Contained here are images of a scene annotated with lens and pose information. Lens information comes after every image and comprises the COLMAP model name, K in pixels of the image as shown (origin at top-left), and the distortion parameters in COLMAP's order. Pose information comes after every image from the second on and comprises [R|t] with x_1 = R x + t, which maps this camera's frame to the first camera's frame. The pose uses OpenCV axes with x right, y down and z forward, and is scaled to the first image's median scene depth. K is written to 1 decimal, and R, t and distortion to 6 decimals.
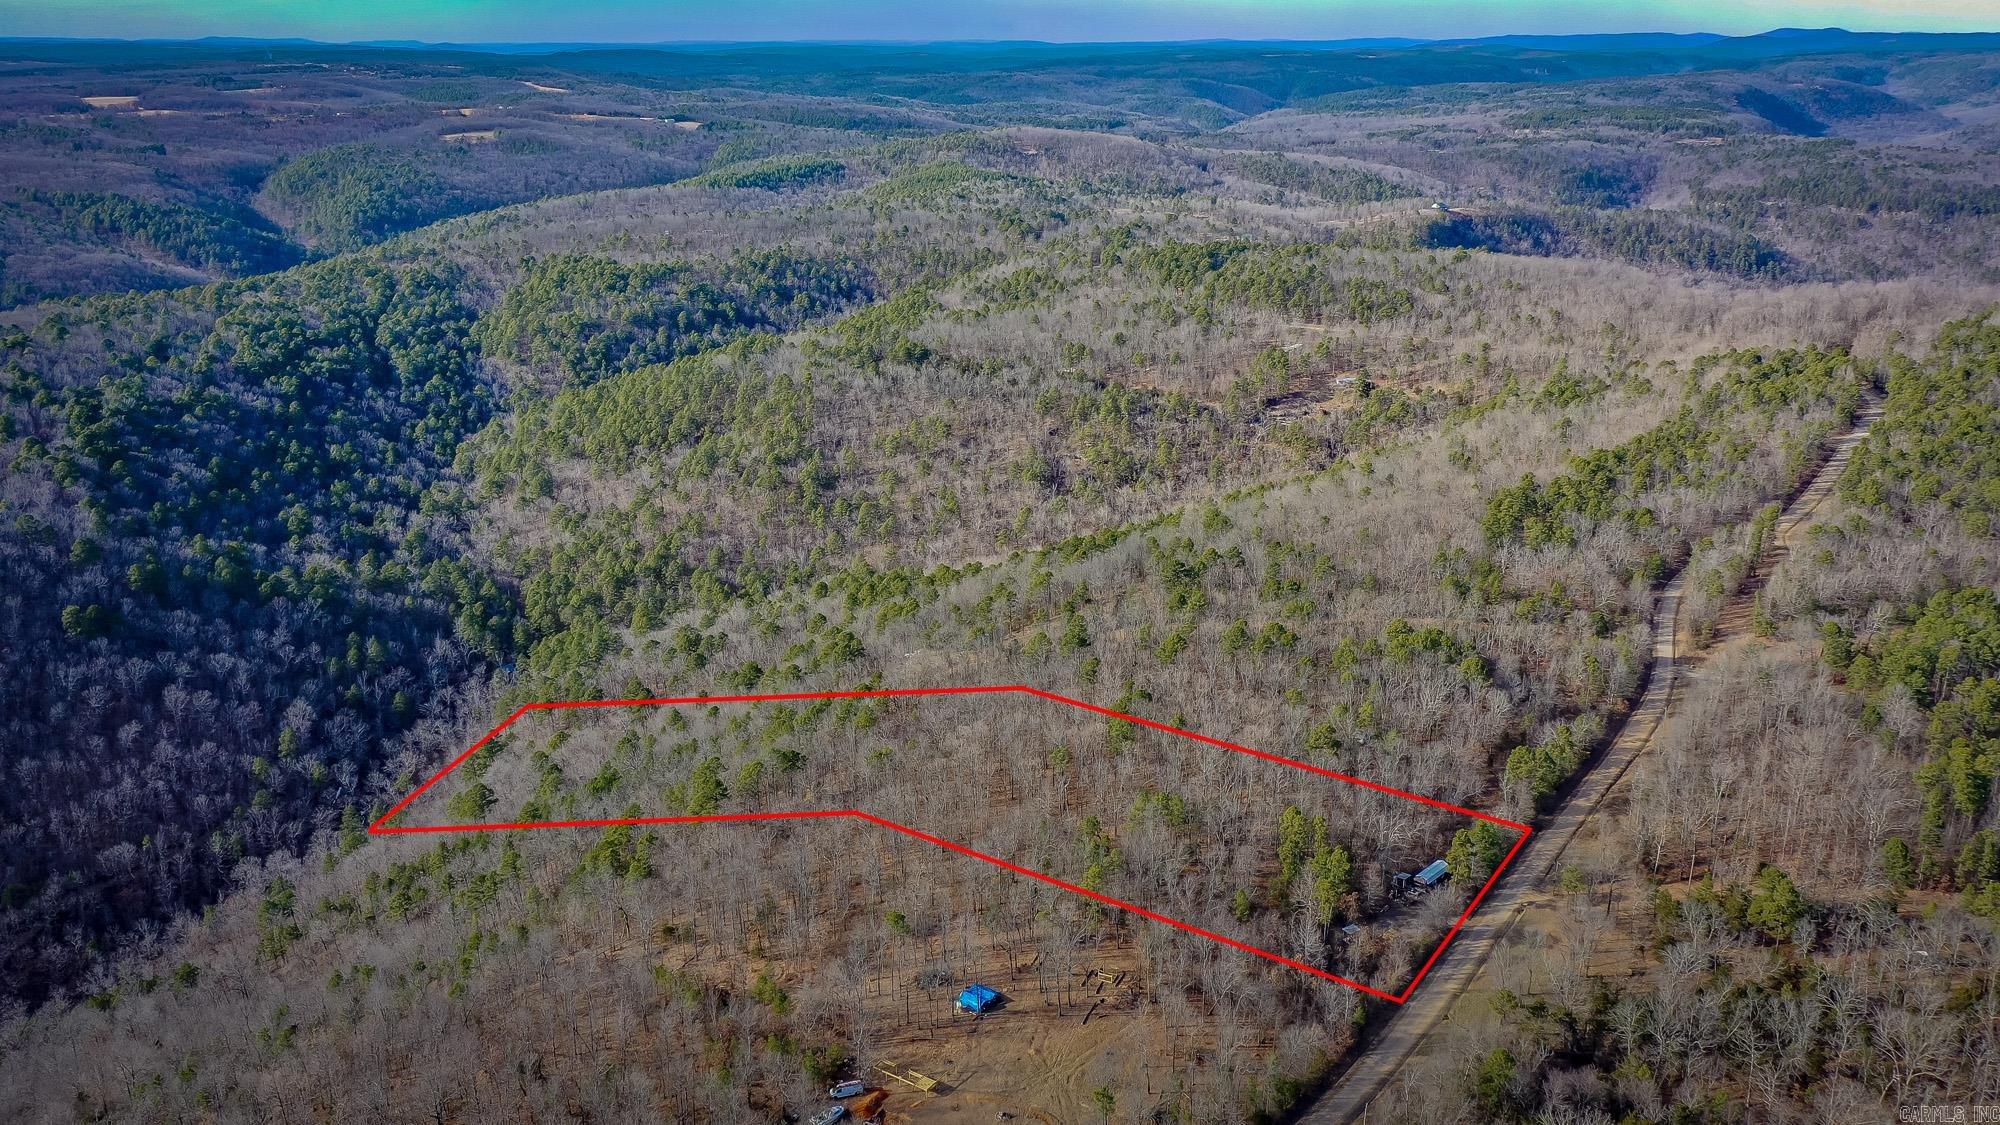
lens RADIAL K [[1683.7, 0, 1000.0], [0, 1683.7, 562.5], [0, 0, 1]] dist [0.011258, 0.008603]
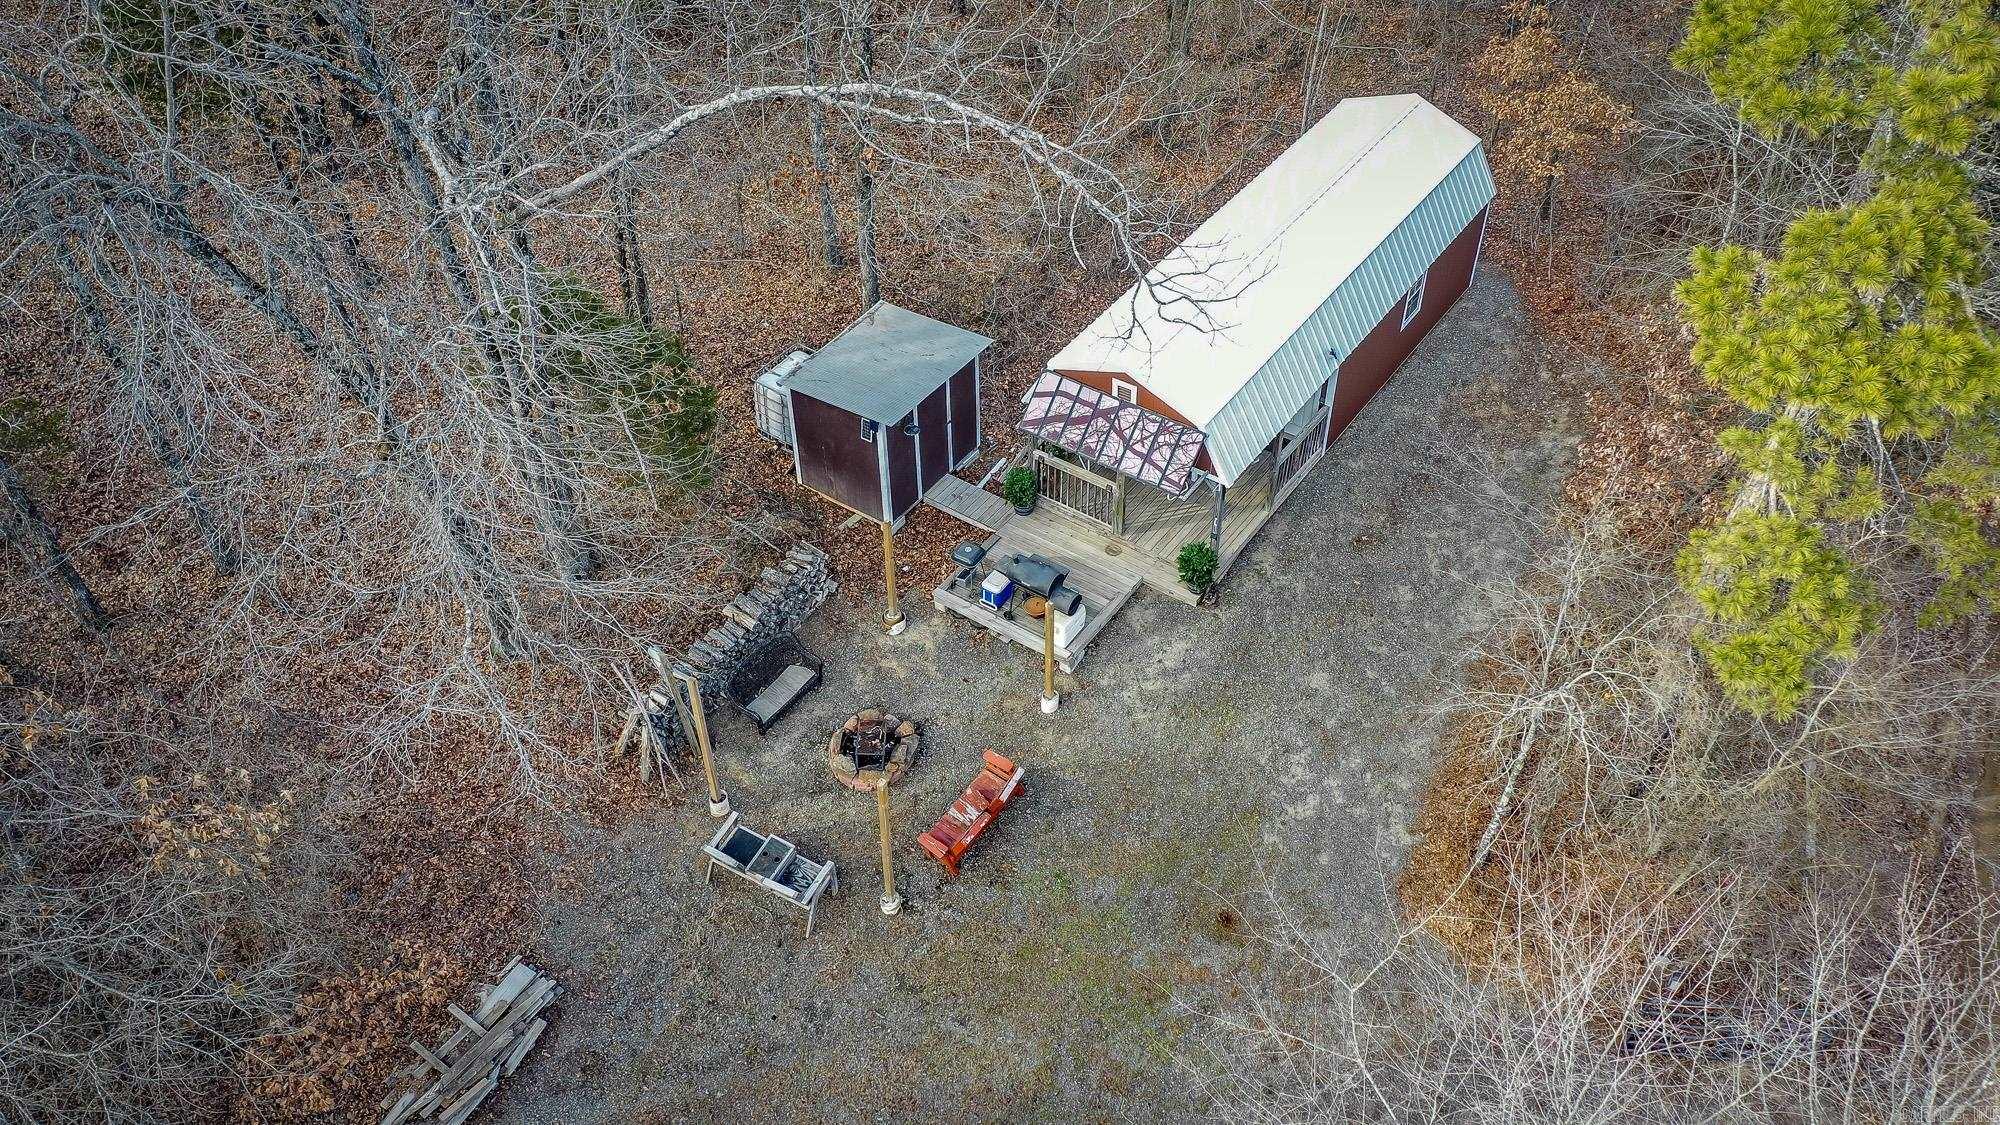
lens RADIAL K [[1683.7, 0, 1000.0], [0, 1683.7, 562.5], [0, 0, 1]] dist [0.011258, 0.008603]
pose [[0.990279, -0.094666, 0.101908, 0.236586], [0.042854, 0.904672, 0.423949, 0.164559], [-0.132327, -0.415460, 0.899935, 0.934913]]
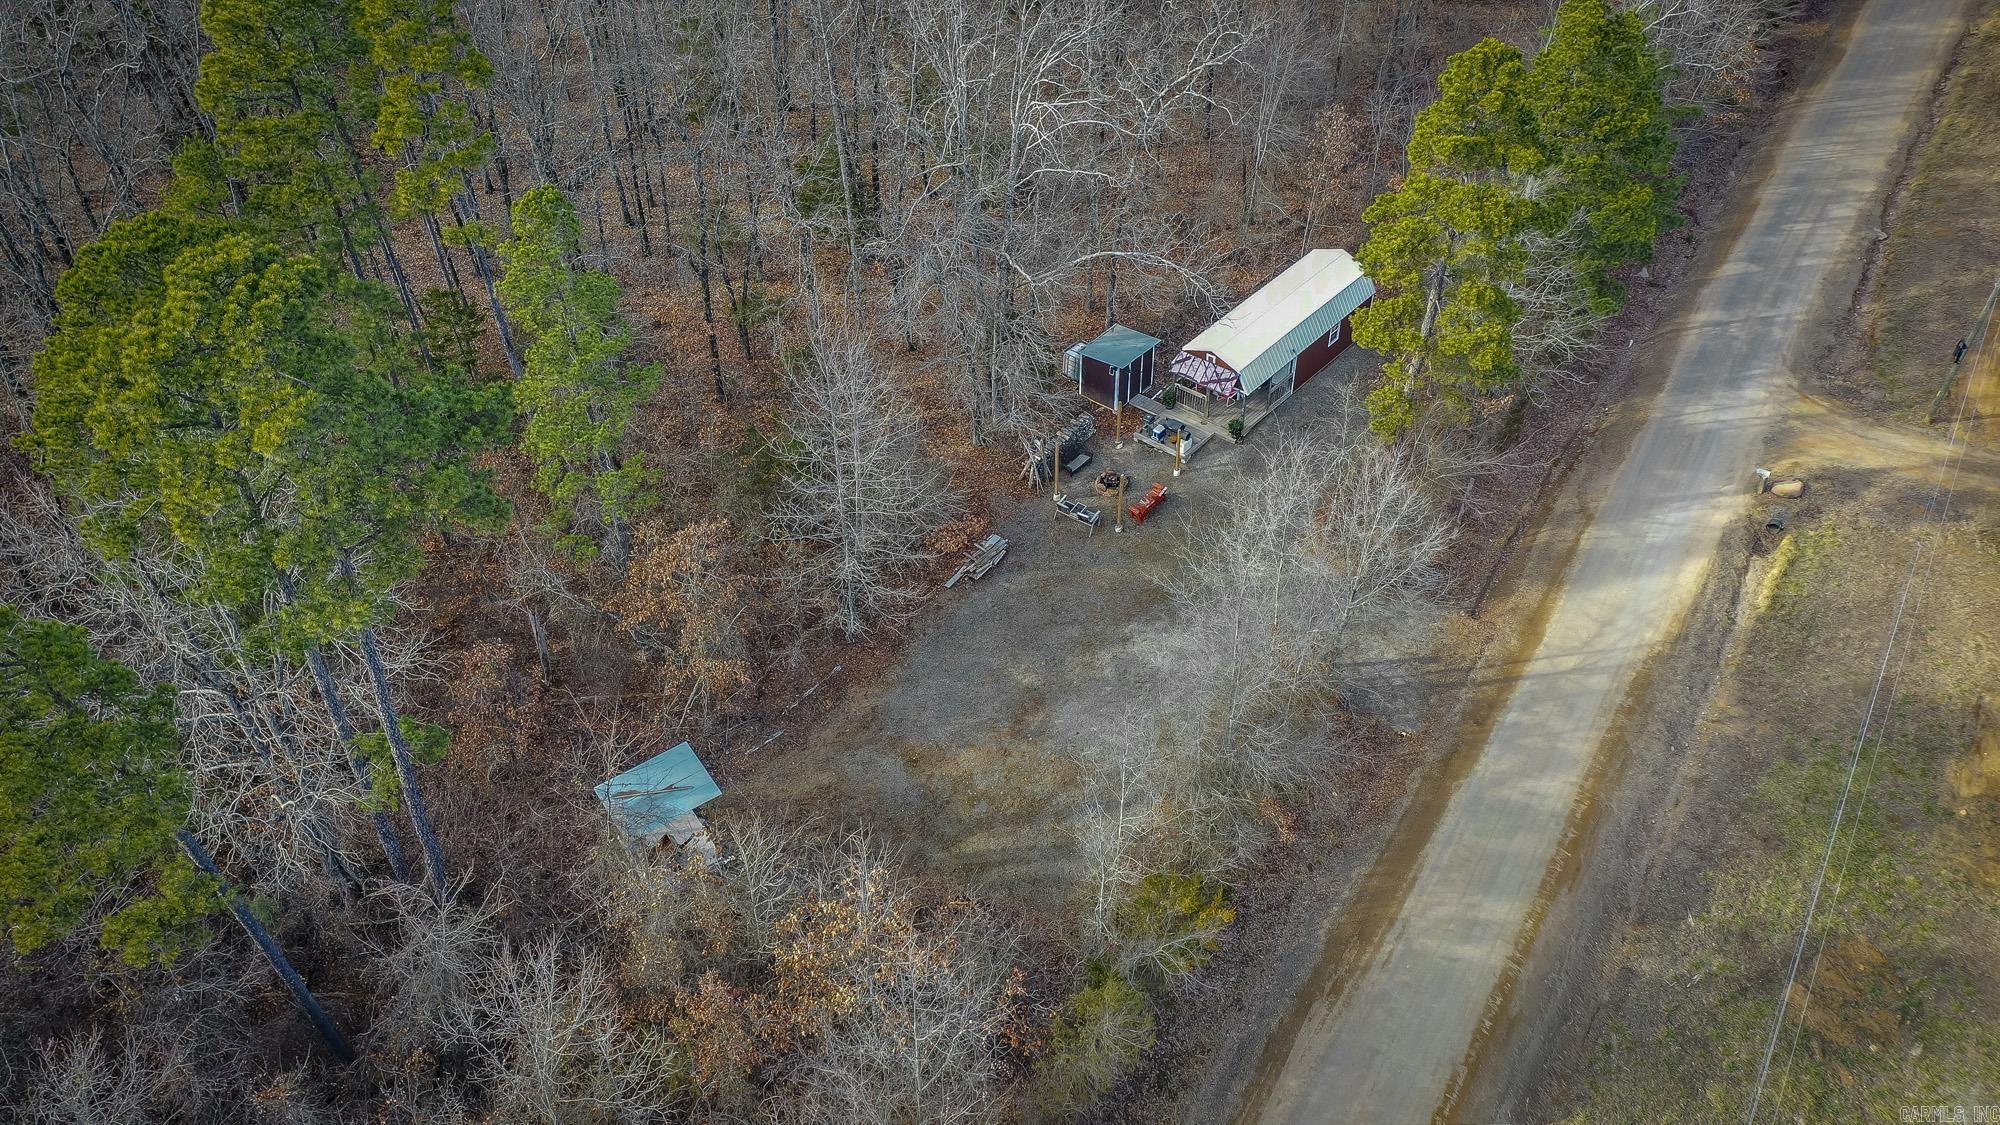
lens RADIAL K [[1683.7, 0, 1000.0], [0, 1683.7, 562.5], [0, 0, 1]] dist [0.011258, 0.008603]
pose [[0.998310, -0.037550, 0.044347, 0.218326], [0.017921, 0.924924, 0.379729, 0.139292], [-0.055277, -0.378293, 0.924034, 0.827818]]
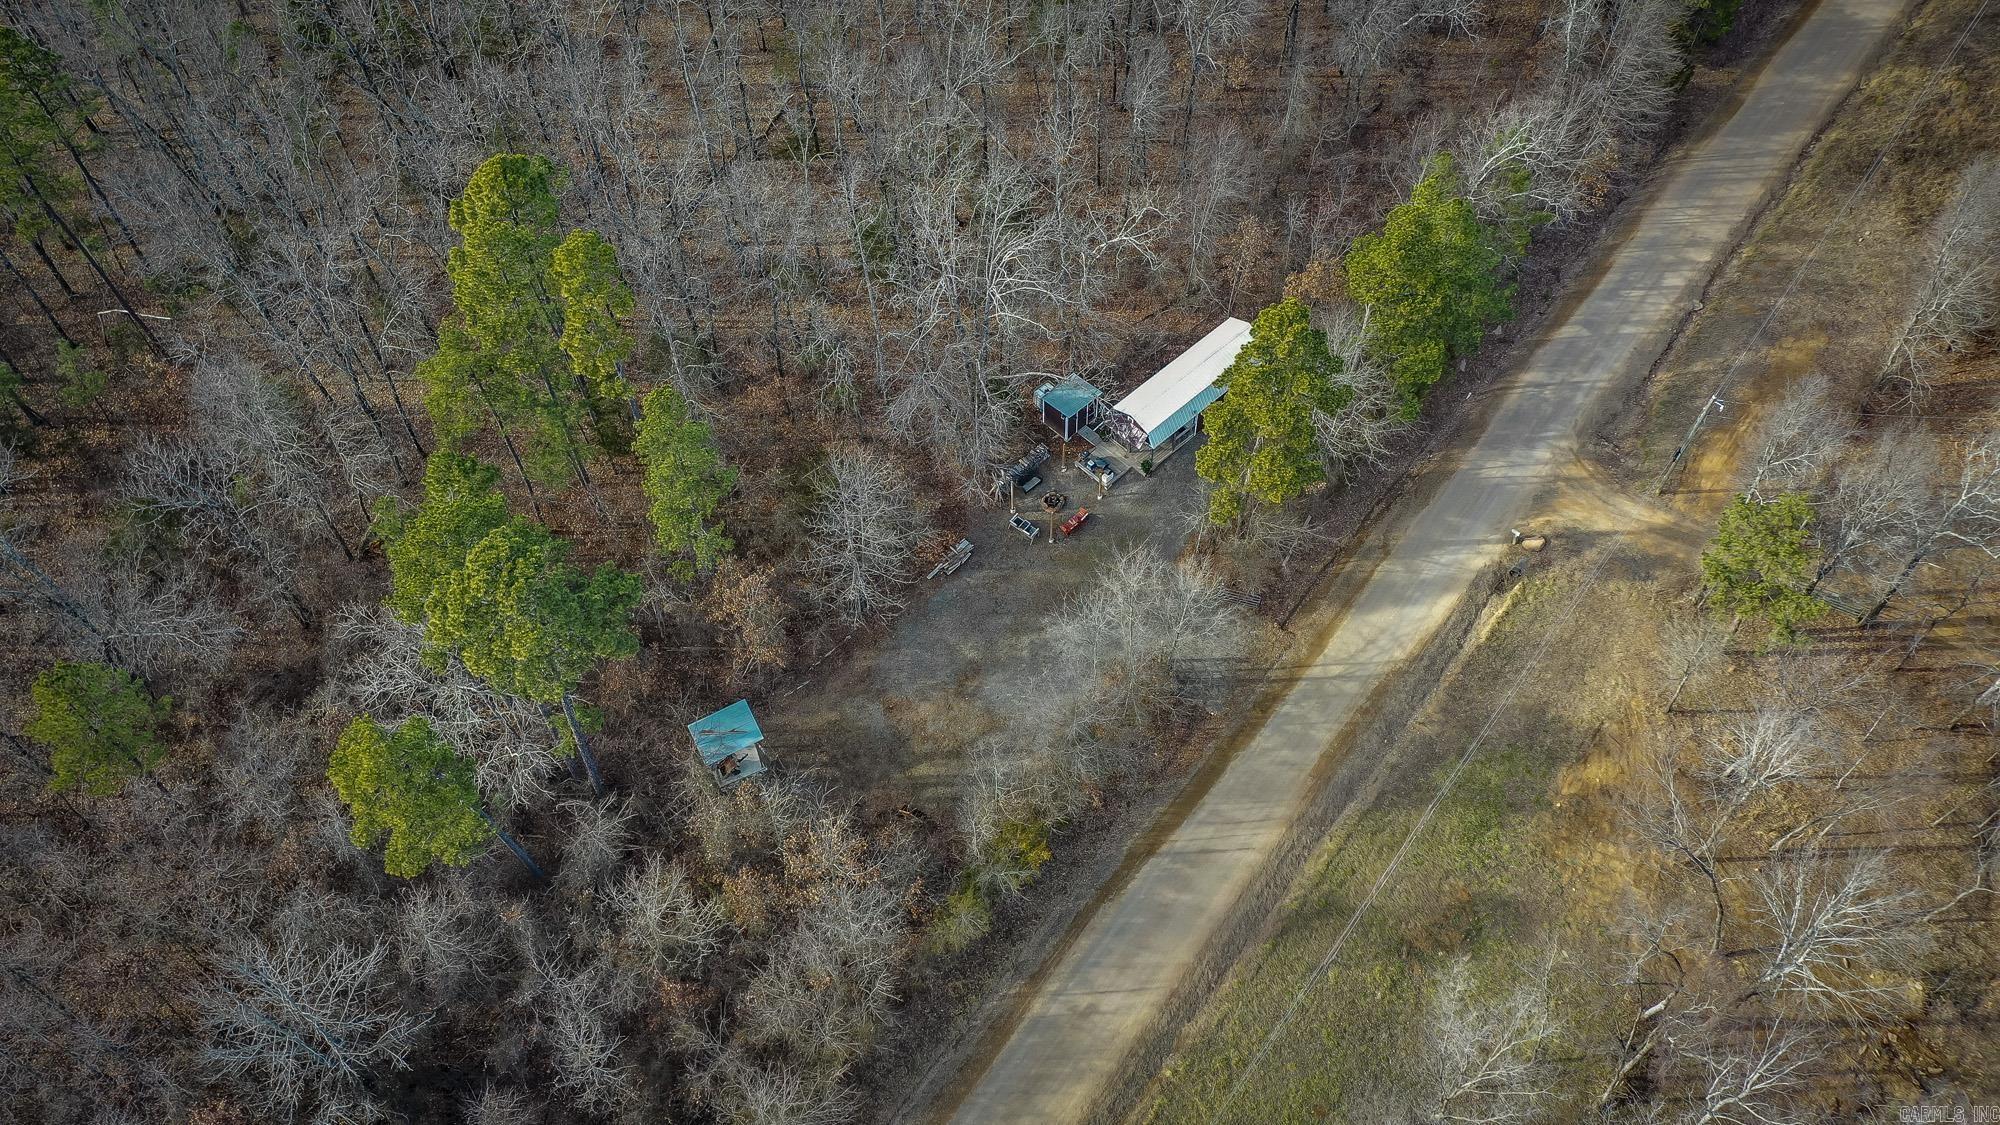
lens RADIAL K [[1705.7, 0, 996.5], [0, 1705.7, 589.8], [0, 0, 1]] dist [-0.000325, 0.004132]
pose [[0.998546, 0.041175, -0.034799, 0.238641], [-0.012440, 0.804061, 0.594416, 0.059058], [0.052455, -0.593119, 0.803404, 0.780300]]
